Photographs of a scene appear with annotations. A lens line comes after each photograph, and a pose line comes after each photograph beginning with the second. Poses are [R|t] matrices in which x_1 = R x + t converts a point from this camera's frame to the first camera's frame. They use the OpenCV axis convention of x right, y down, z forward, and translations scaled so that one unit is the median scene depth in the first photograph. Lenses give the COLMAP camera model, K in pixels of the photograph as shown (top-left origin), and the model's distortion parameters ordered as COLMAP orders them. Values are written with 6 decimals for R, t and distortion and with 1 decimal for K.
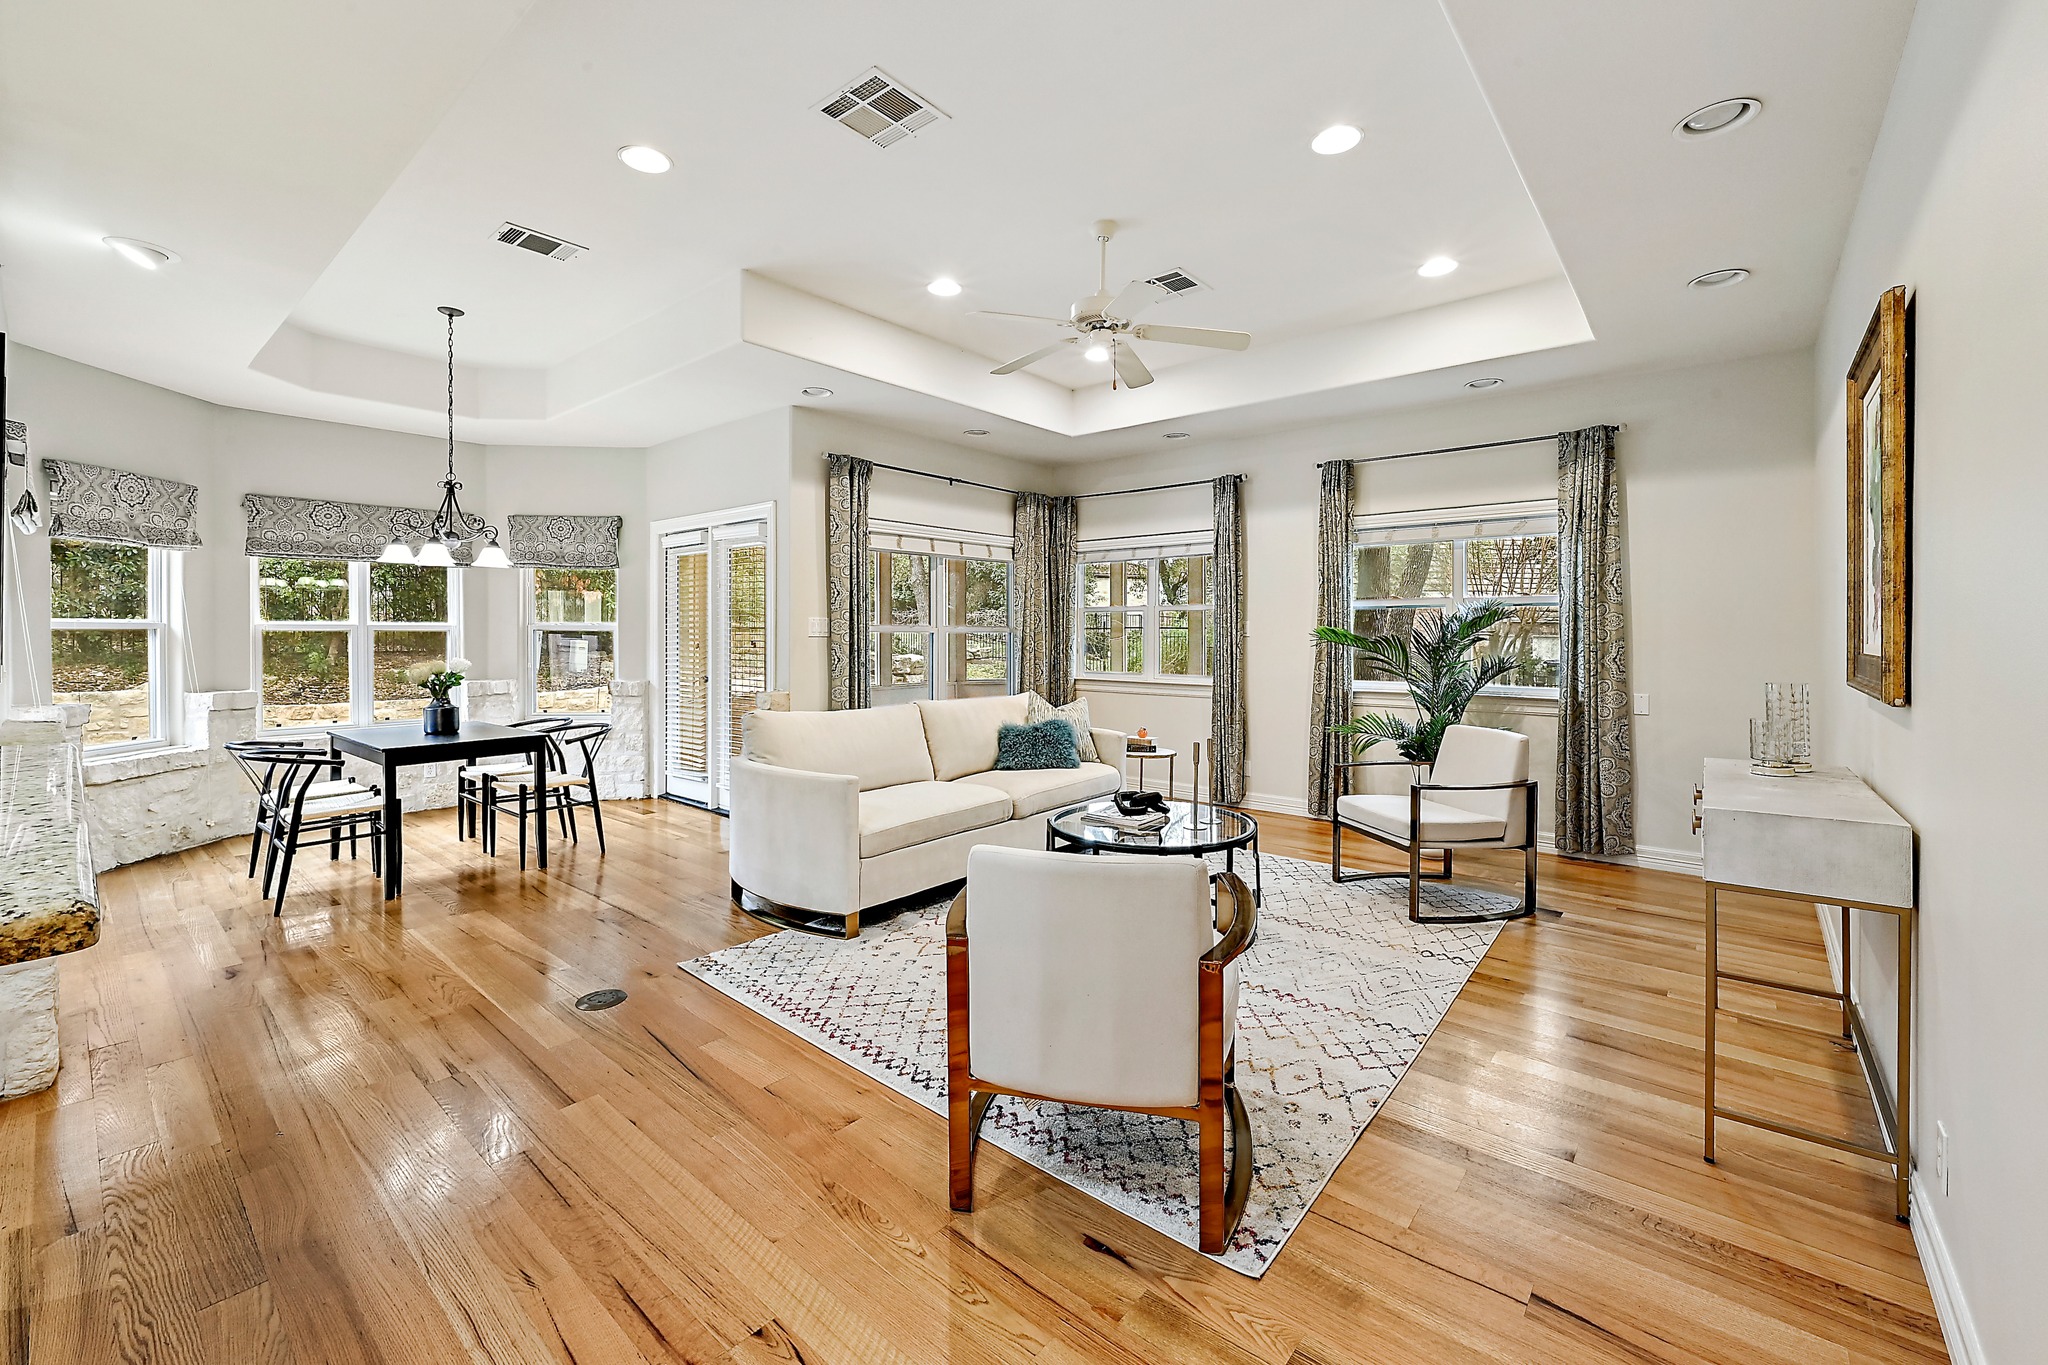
lens RADIAL K [[839.0, 0, 1028.2], [0, 839.0, 632.1], [0, 0, 1]] dist [-0.000893, -0.000466]
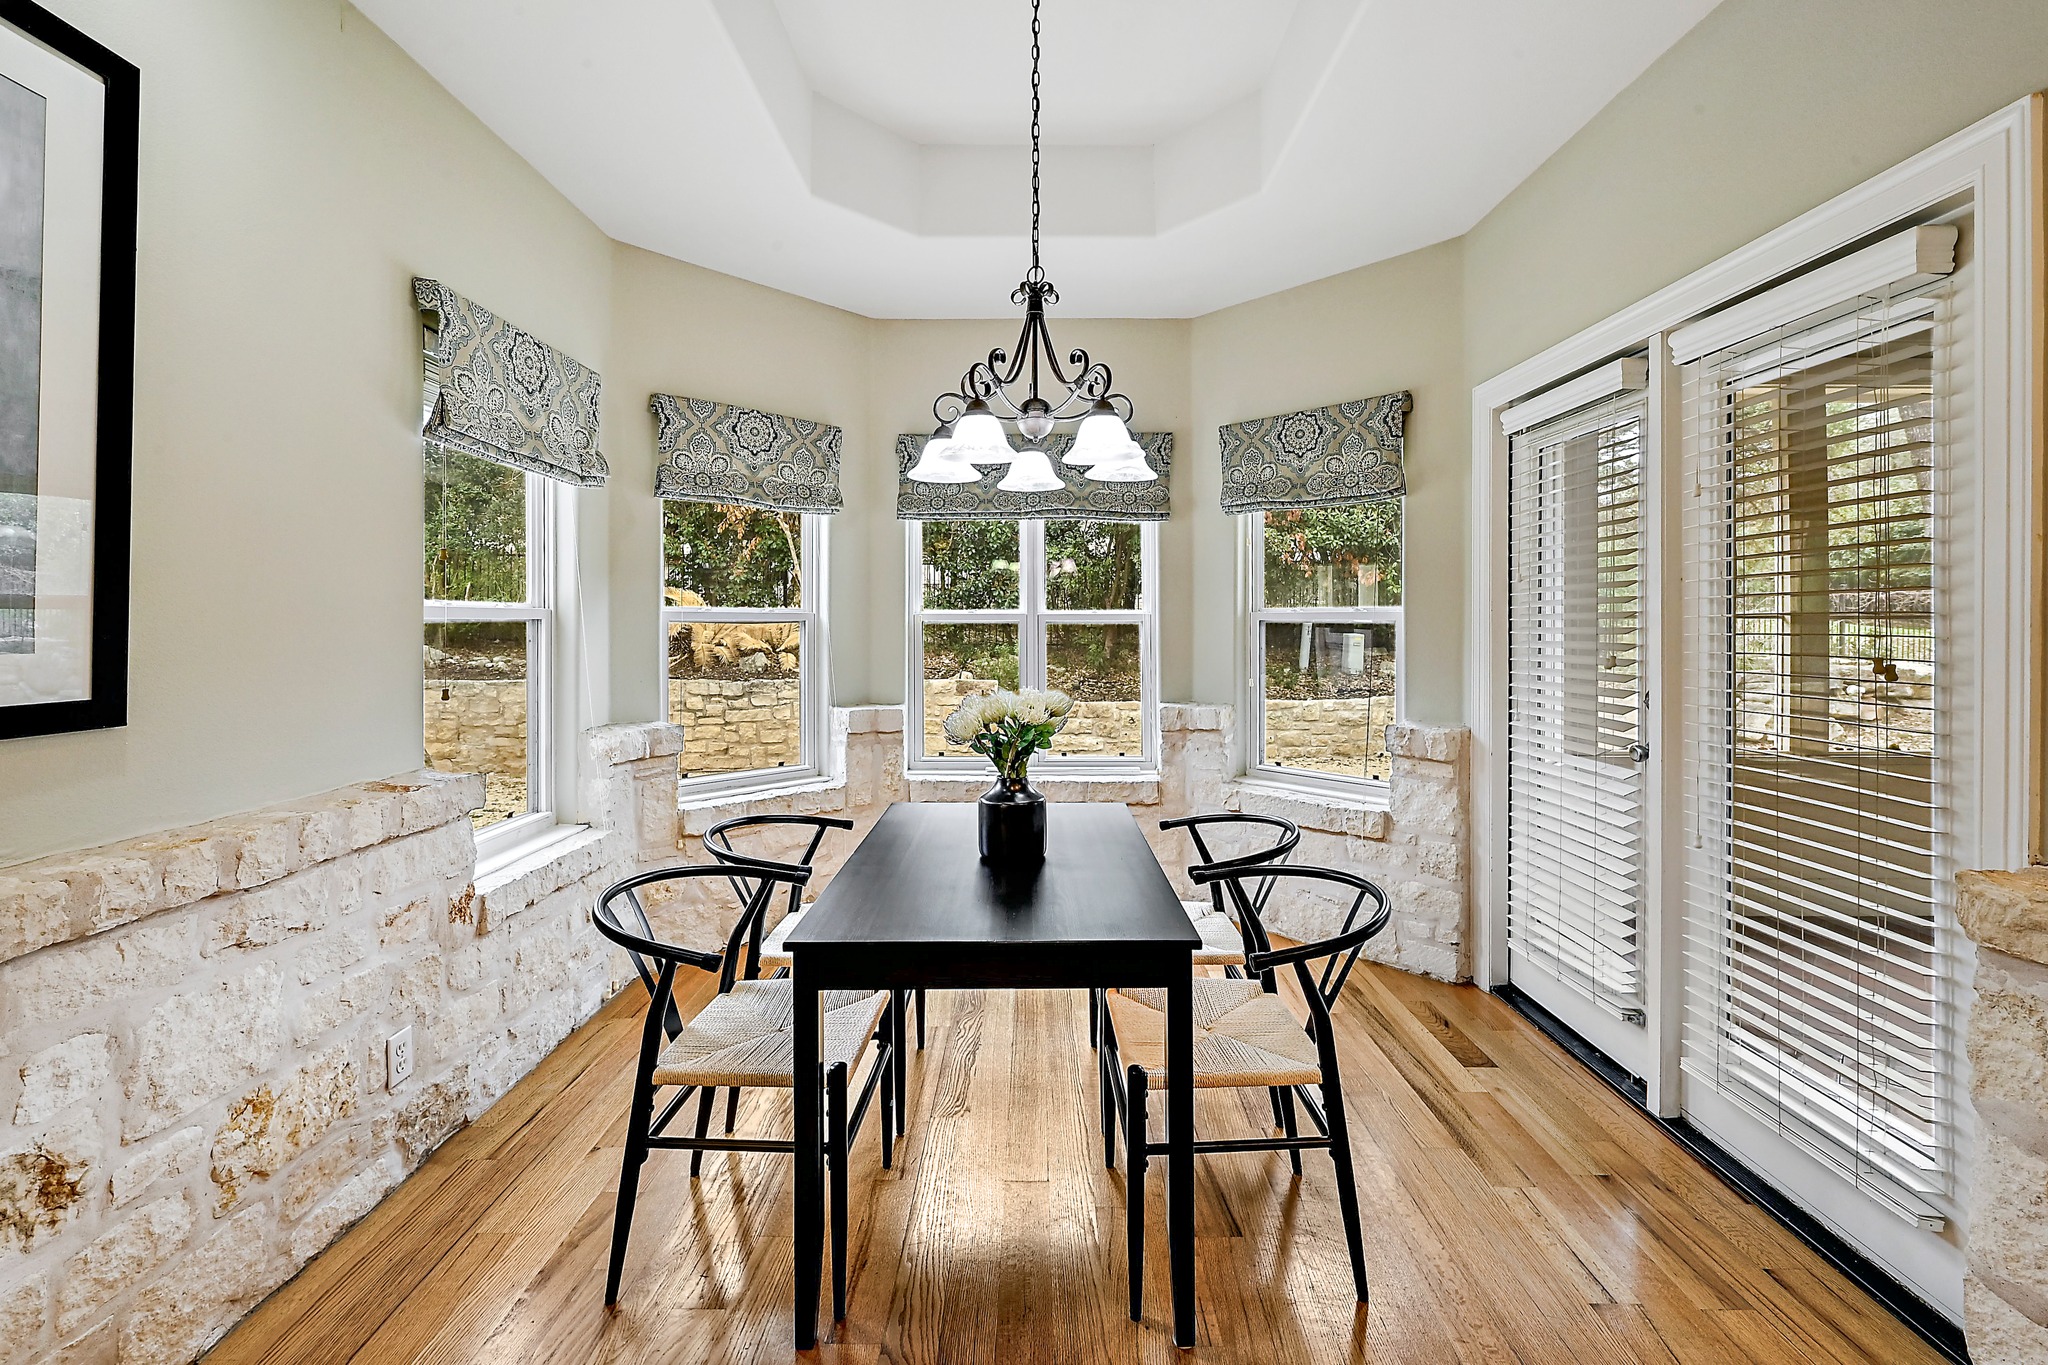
lens RADIAL K [[839.0, 0, 1028.2], [0, 839.0, 632.1], [0, 0, 1]] dist [-0.000893, -0.000466]
pose [[0.642942, 0.006399, -0.765888, -0.318974], [0.001829, 0.999949, 0.009890, -0.000840], [0.765912, -0.007759, 0.642898, 0.647123]]
